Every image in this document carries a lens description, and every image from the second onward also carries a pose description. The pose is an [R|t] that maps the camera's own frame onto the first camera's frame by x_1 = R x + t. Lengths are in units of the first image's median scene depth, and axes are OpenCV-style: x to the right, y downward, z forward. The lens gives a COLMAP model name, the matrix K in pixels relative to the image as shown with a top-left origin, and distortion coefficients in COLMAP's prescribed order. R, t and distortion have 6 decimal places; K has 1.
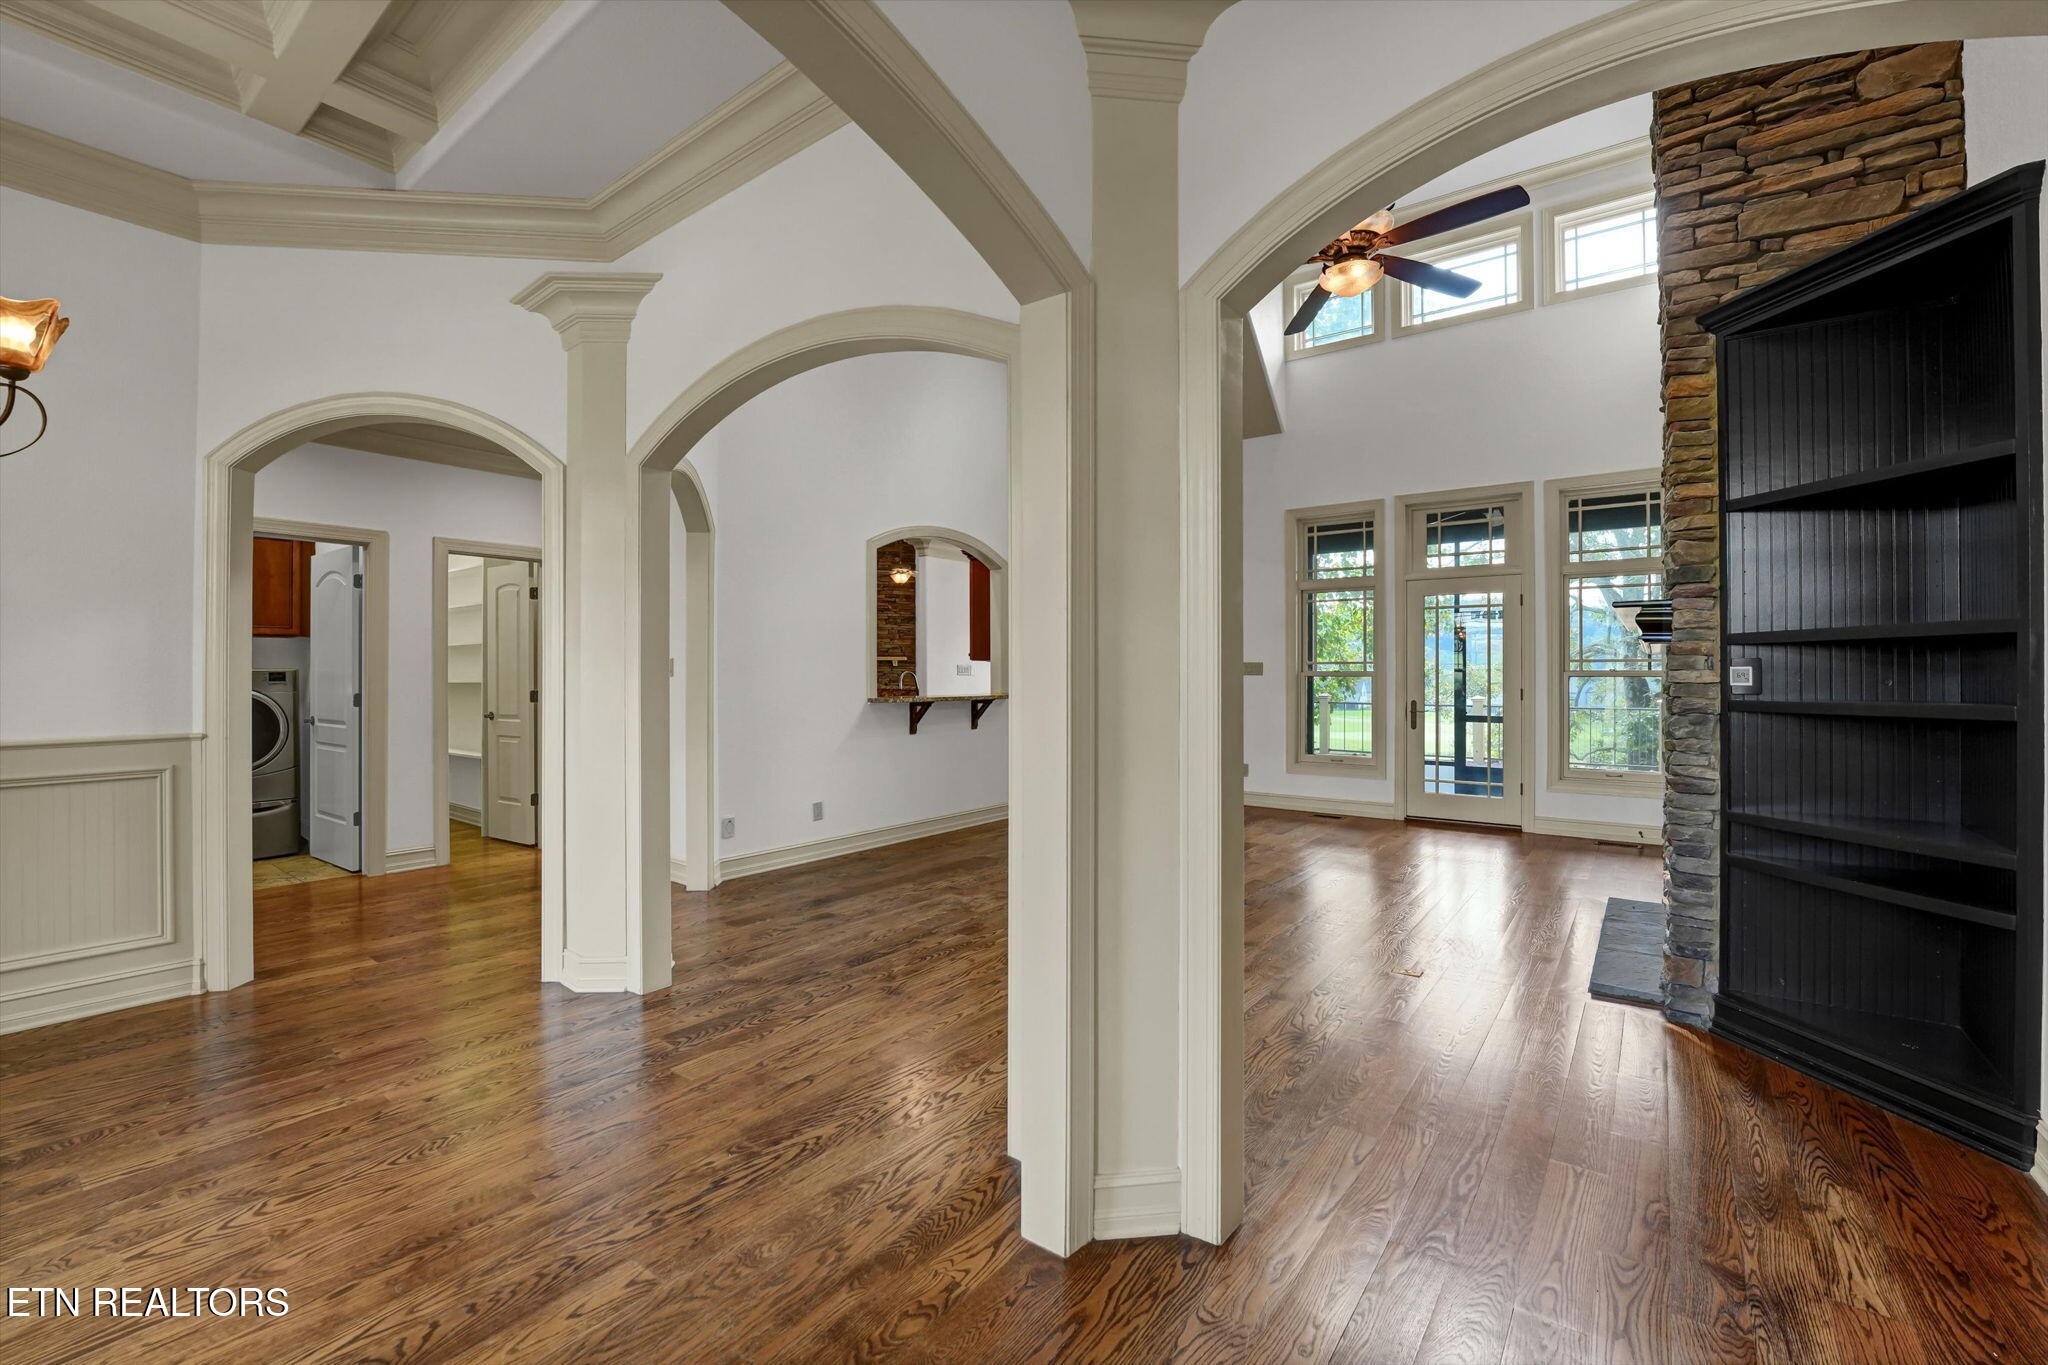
lens RADIAL K [[852.0, 0, 1021.2], [0, 852.0, 672.6], [0, 0, 1]] dist [-0.025559, 0.002344]
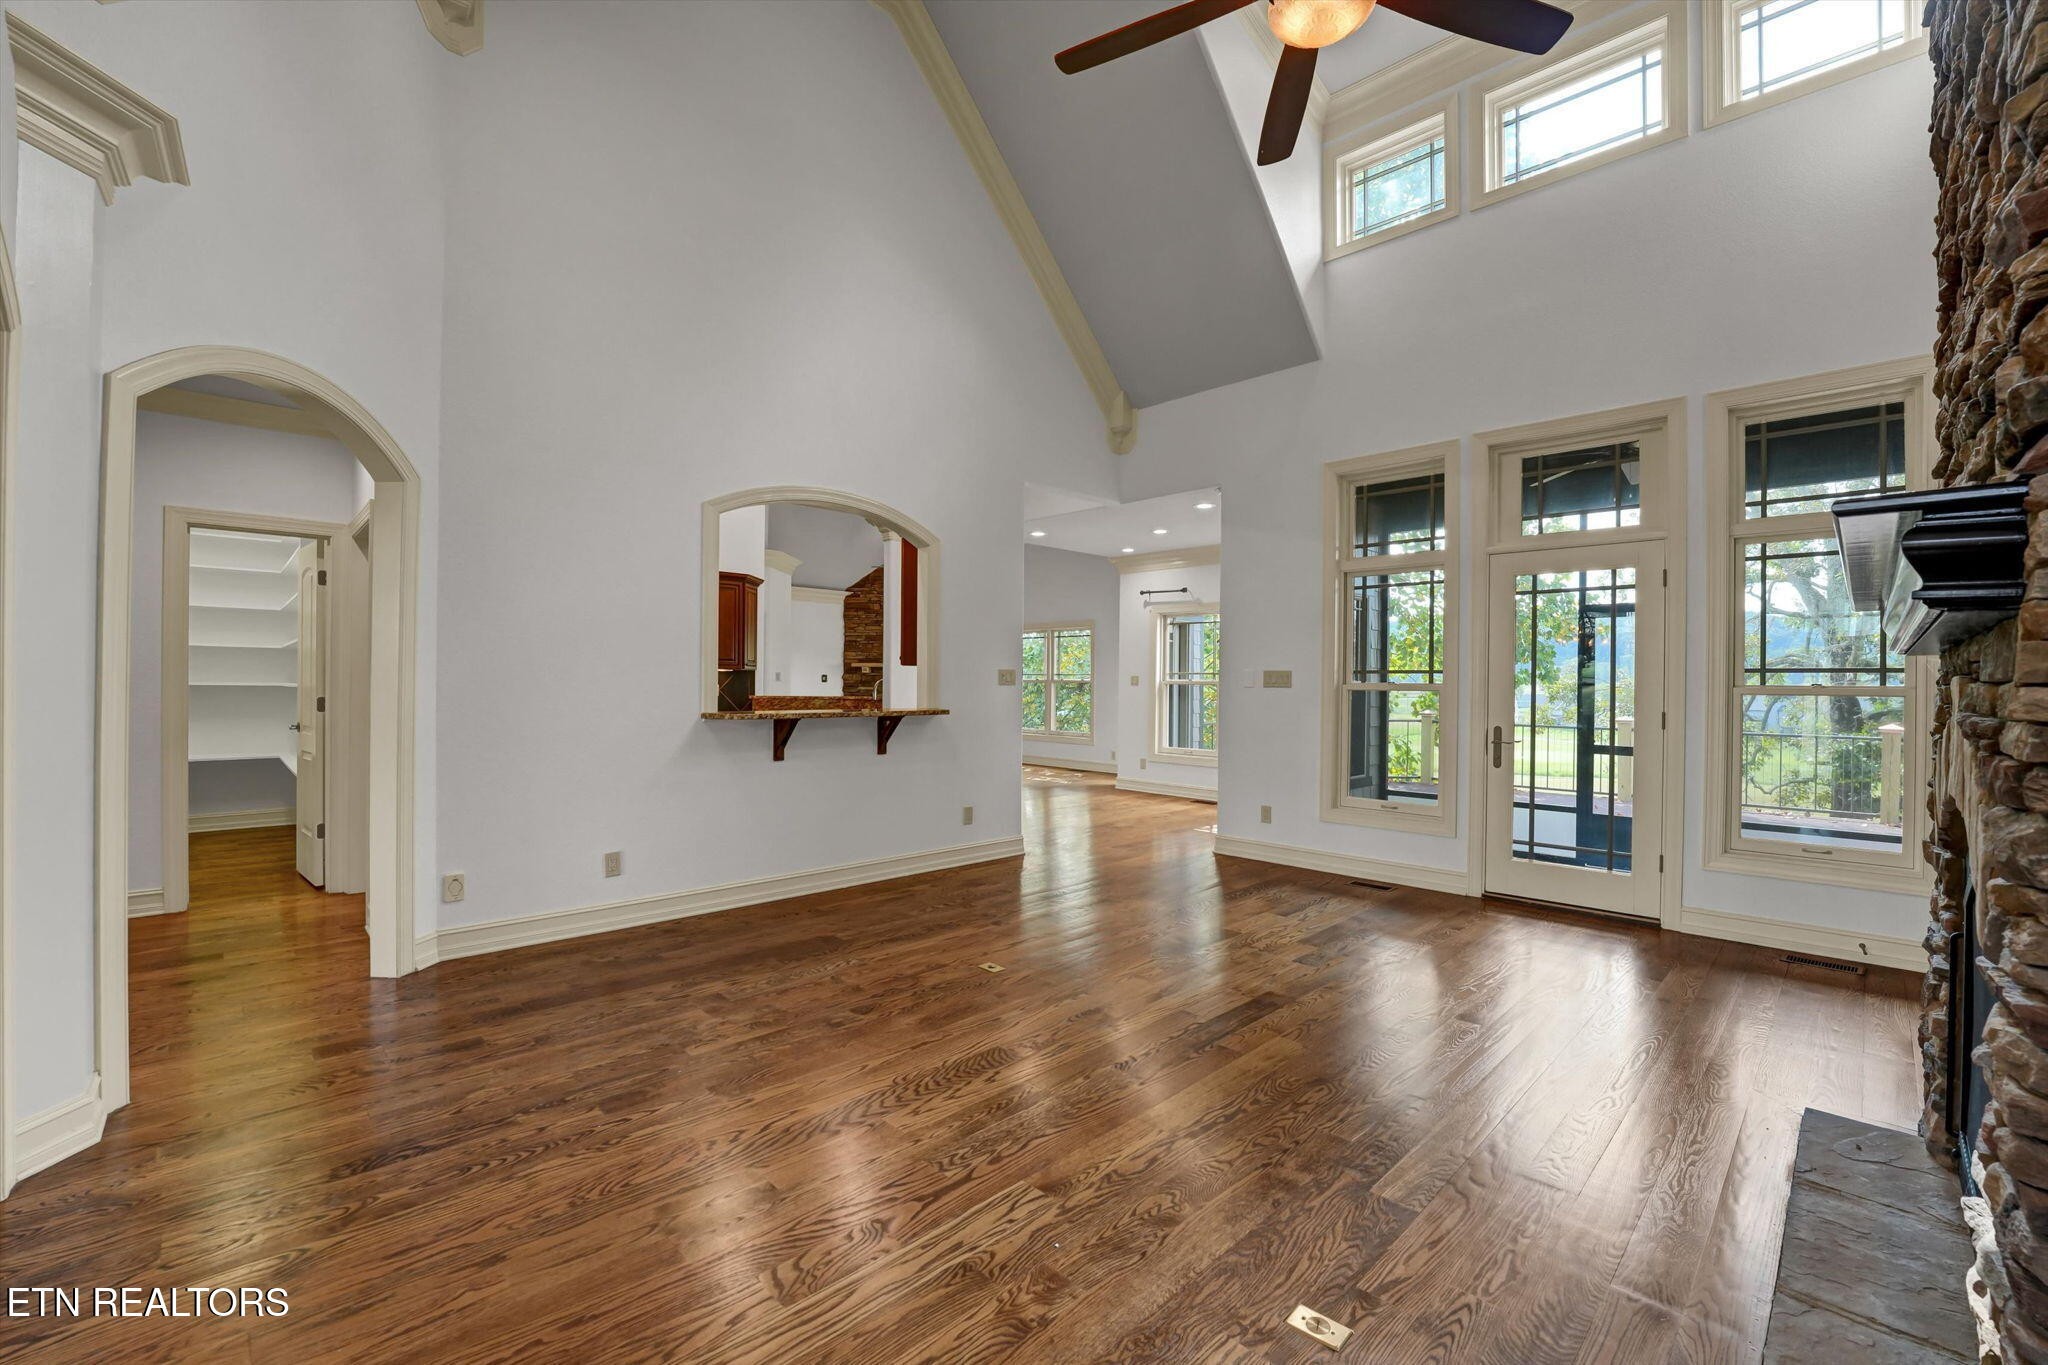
lens RADIAL K [[852.0, 0, 1023.5], [0, 852.0, 685.8], [0, 0, 1]] dist [-0.025559, 0.002344]
pose [[0.989501, 0.009435, -0.144216, 0.193614], [-0.008930, 0.999952, 0.004148, 0.000544], [0.144249, -0.002816, 0.989537, 0.280353]]
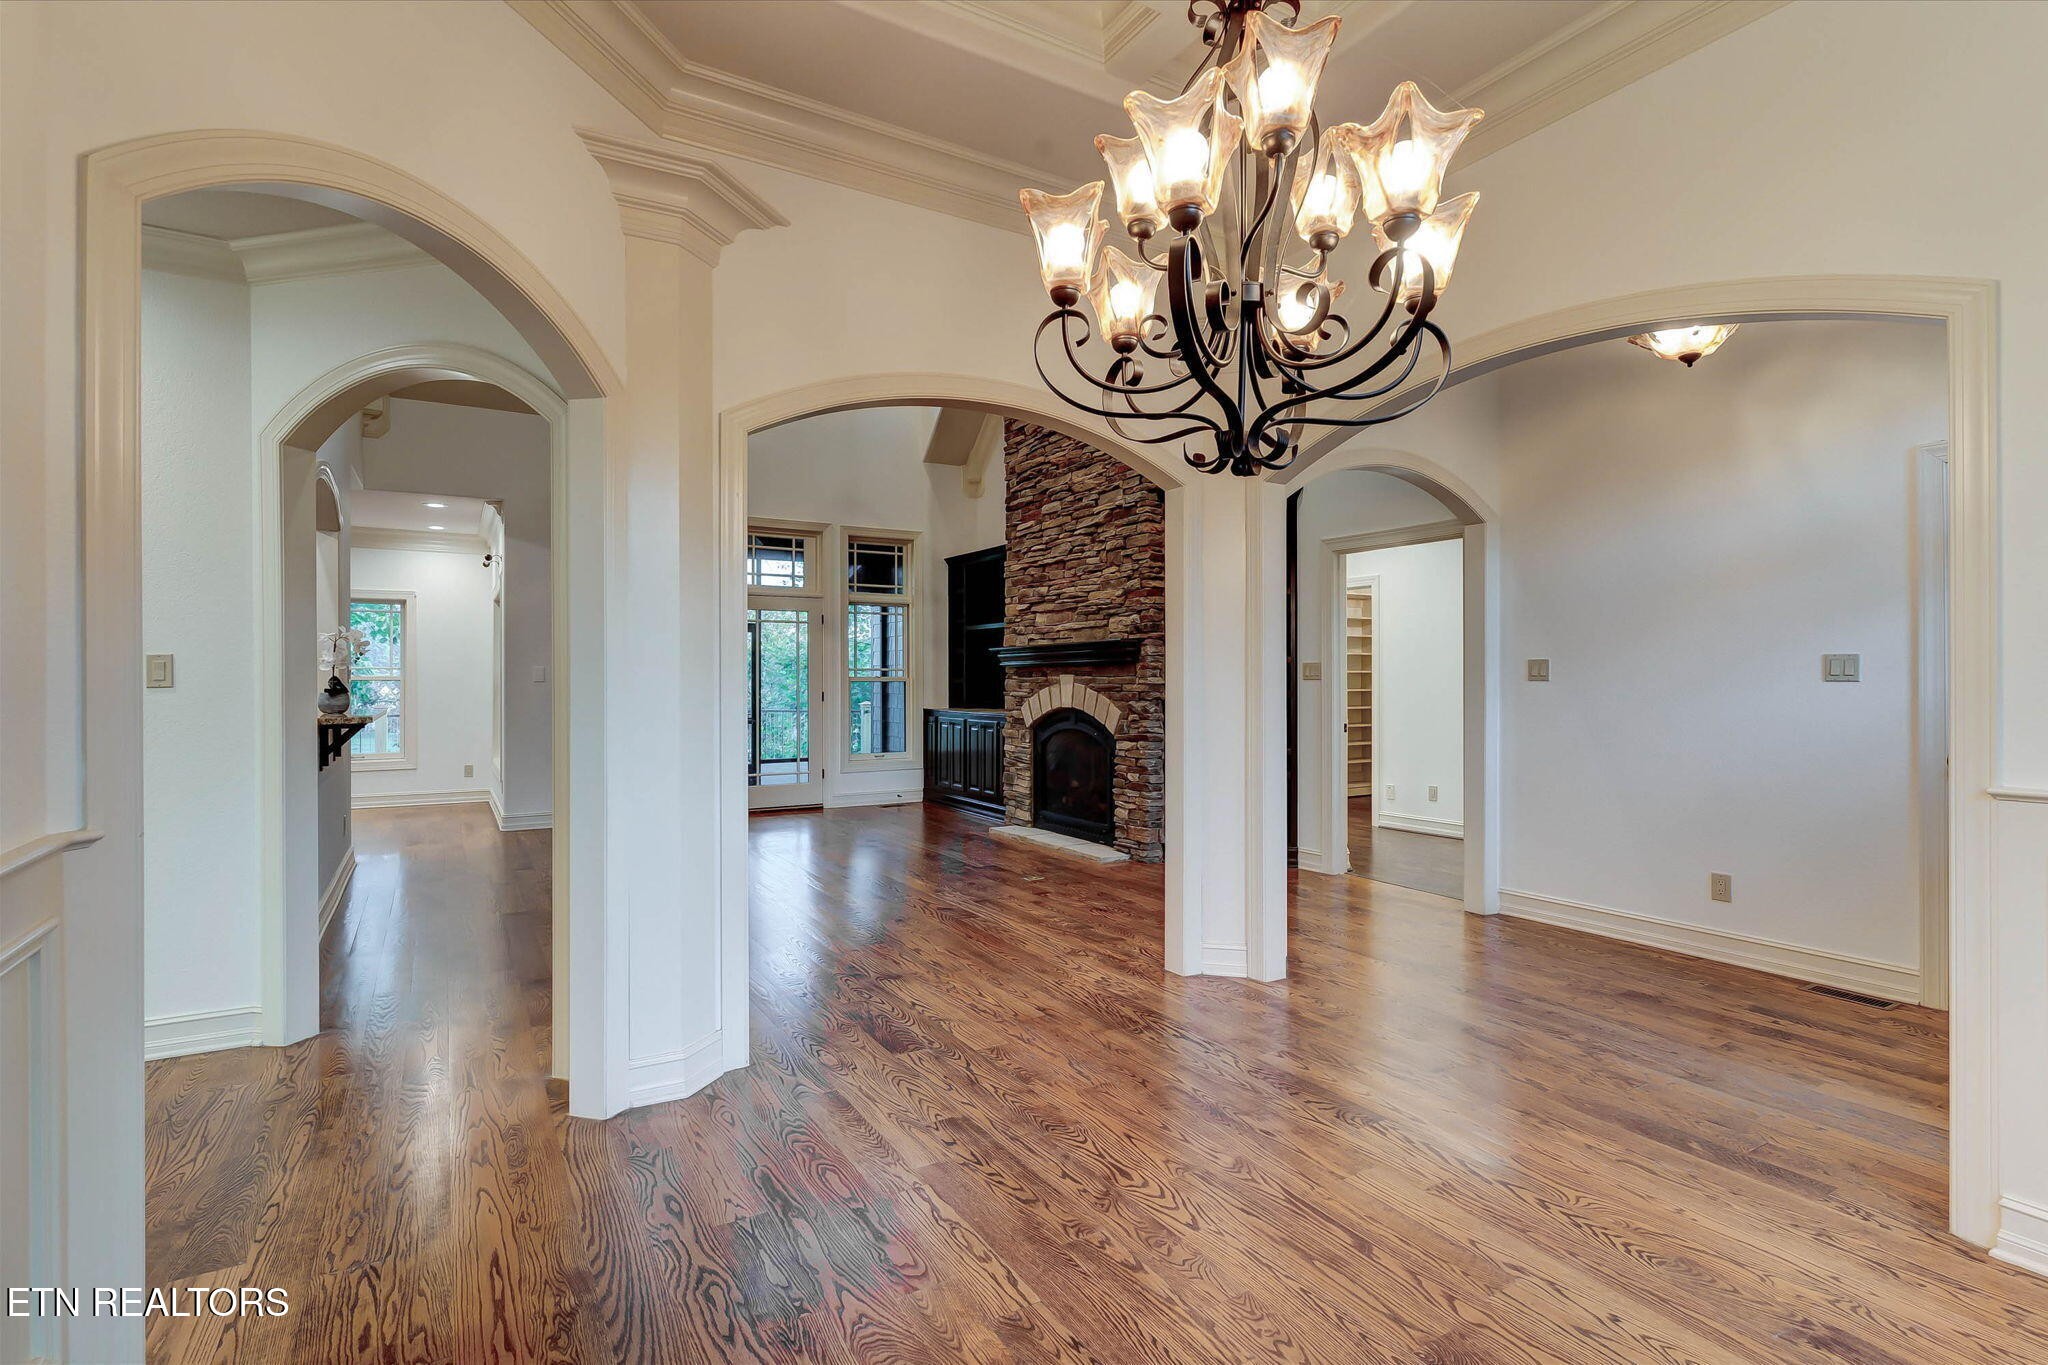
lens RADIAL K [[982.8, 0, 1029.9], [0, 982.8, 676.8], [0, 0, 1]] dist [-0.000478, 0.000024]
pose [[0.366874, 0.002227, 0.930268, -0.642626], [-0.001627, 0.999997, -0.001753, -0.000178], [-0.930269, -0.000870, 0.366877, 0.199801]]
